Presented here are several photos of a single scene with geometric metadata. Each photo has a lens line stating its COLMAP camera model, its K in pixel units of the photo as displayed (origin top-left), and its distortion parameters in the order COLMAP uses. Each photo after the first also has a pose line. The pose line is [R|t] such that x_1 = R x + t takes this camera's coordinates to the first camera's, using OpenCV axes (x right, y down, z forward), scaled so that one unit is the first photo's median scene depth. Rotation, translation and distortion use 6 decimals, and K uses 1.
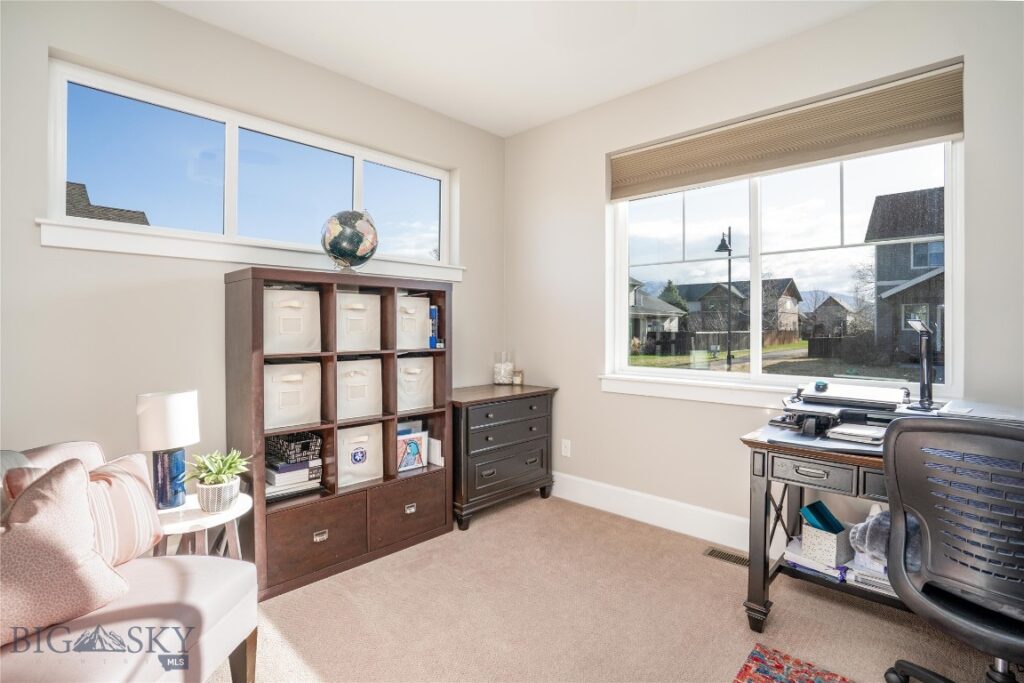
lens RADIAL K [[497.7, 0, 506.8], [0, 497.7, 339.2], [0, 0, 1]] dist [-0.031453, 0.001130]
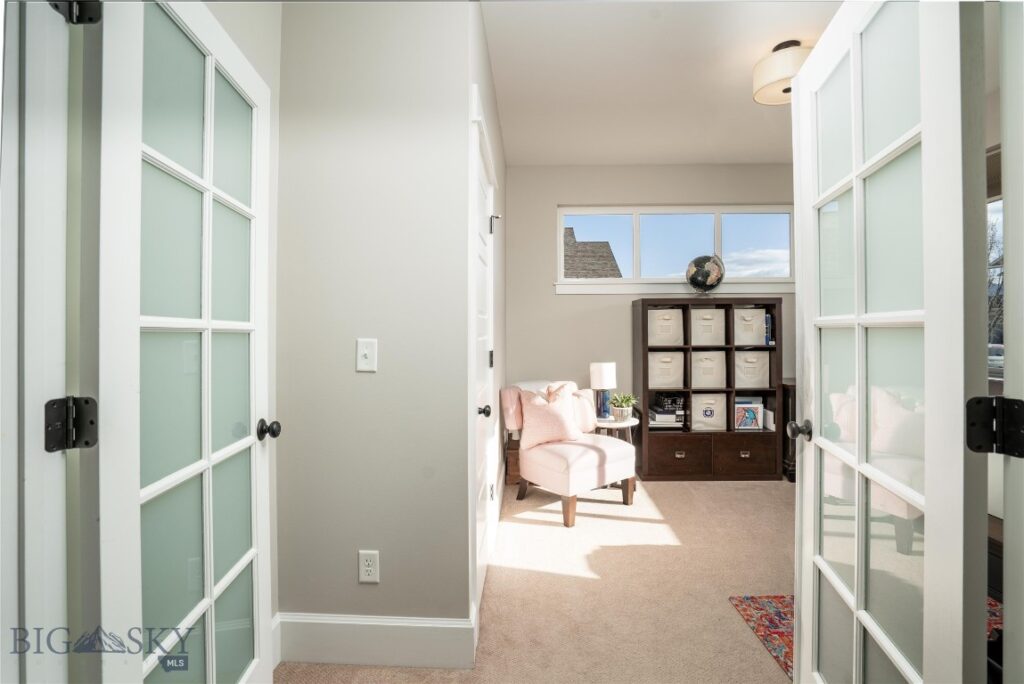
lens RADIAL K [[474.7, 0, 512.1], [0, 474.7, 334.0], [0, 0, 1]] dist [-0.000528, -0.000154]
pose [[0.665458, 0.005754, -0.746413, 0.413078], [-0.006906, 0.999975, 0.001551, -0.009924], [0.746403, 0.004123, 0.665481, -0.467085]]
